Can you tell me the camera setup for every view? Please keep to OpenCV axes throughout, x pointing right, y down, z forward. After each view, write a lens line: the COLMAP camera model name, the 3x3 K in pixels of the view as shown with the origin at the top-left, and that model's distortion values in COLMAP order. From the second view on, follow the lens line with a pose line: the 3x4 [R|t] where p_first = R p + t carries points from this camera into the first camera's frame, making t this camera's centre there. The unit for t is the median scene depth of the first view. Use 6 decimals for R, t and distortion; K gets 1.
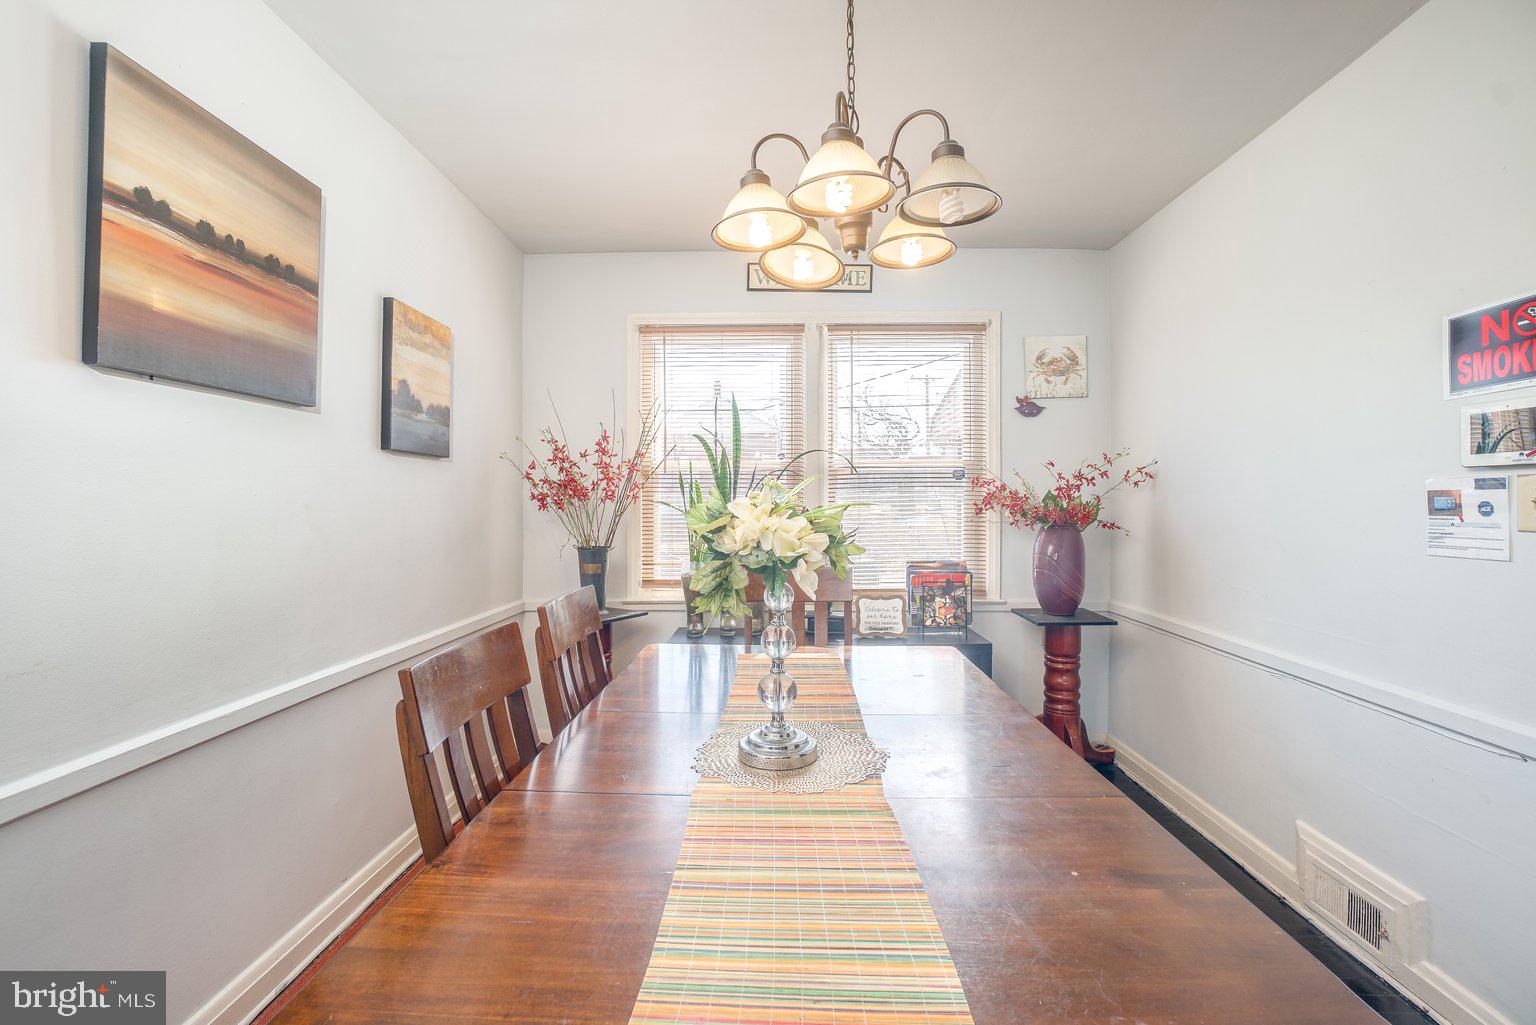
lens RADIAL K [[678.4, 0, 761.2], [0, 678.4, 500.5], [0, 0, 1]] dist [-0.059663, 0.020849]
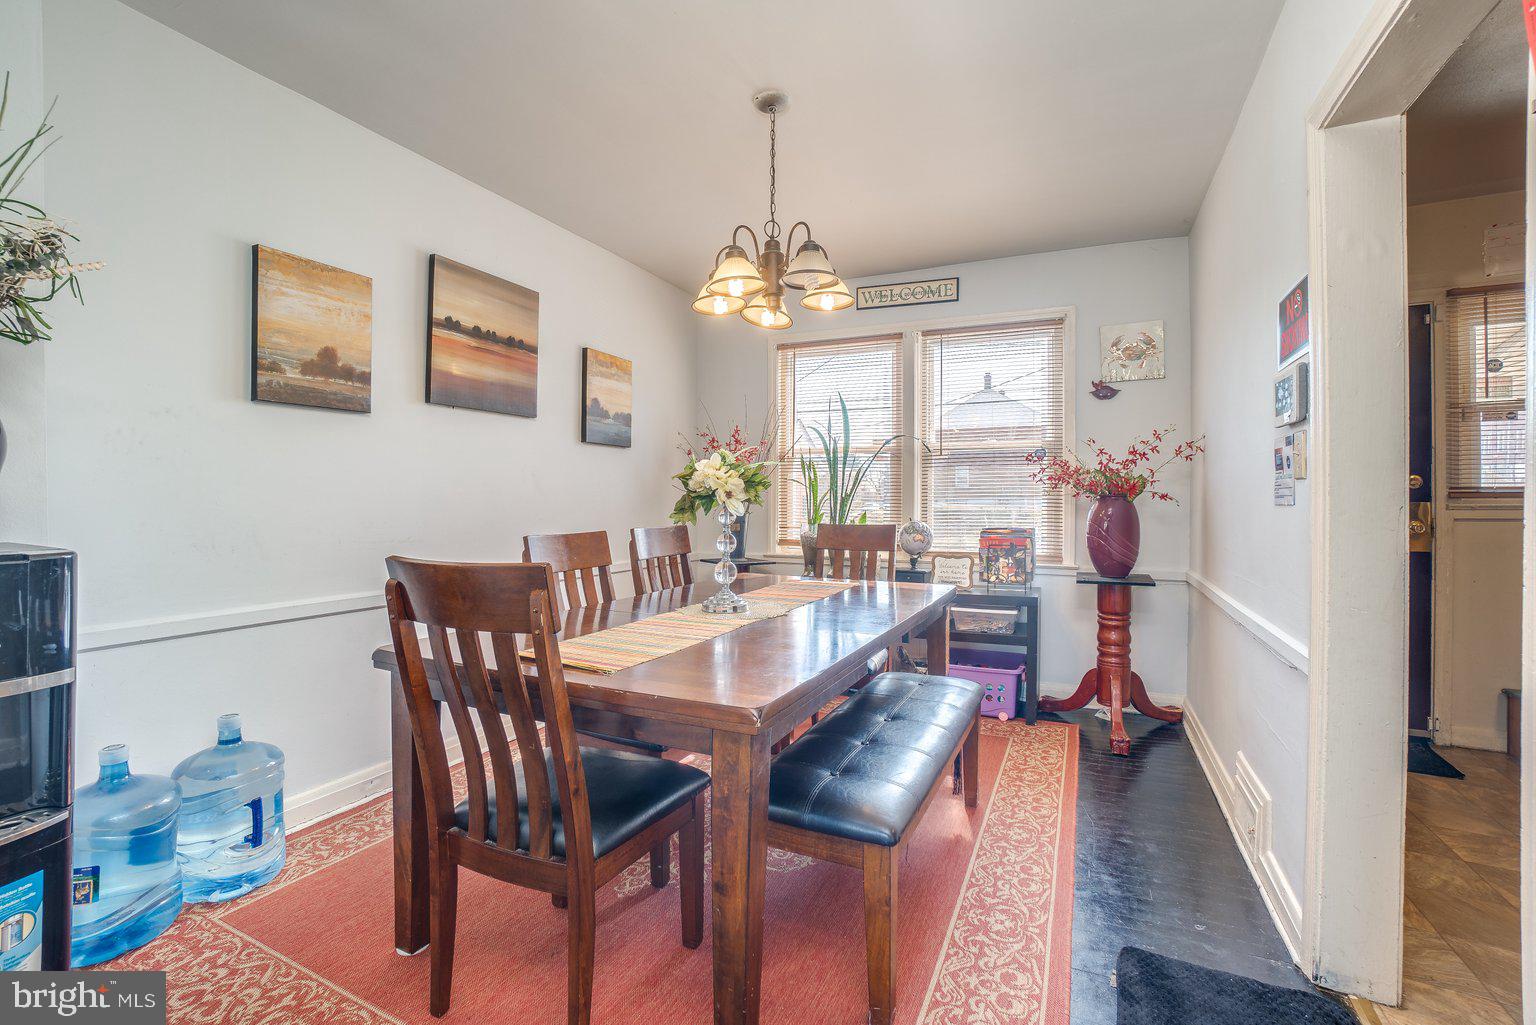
lens RADIAL K [[678.4, 0, 761.2], [0, 678.4, 500.5], [0, 0, 1]] dist [-0.059663, 0.020849]
pose [[0.920510, 0.005280, -0.390683, 0.425512], [-0.002966, 0.999974, 0.006526, 0.047601], [0.390707, -0.004848, 0.920502, -0.304418]]
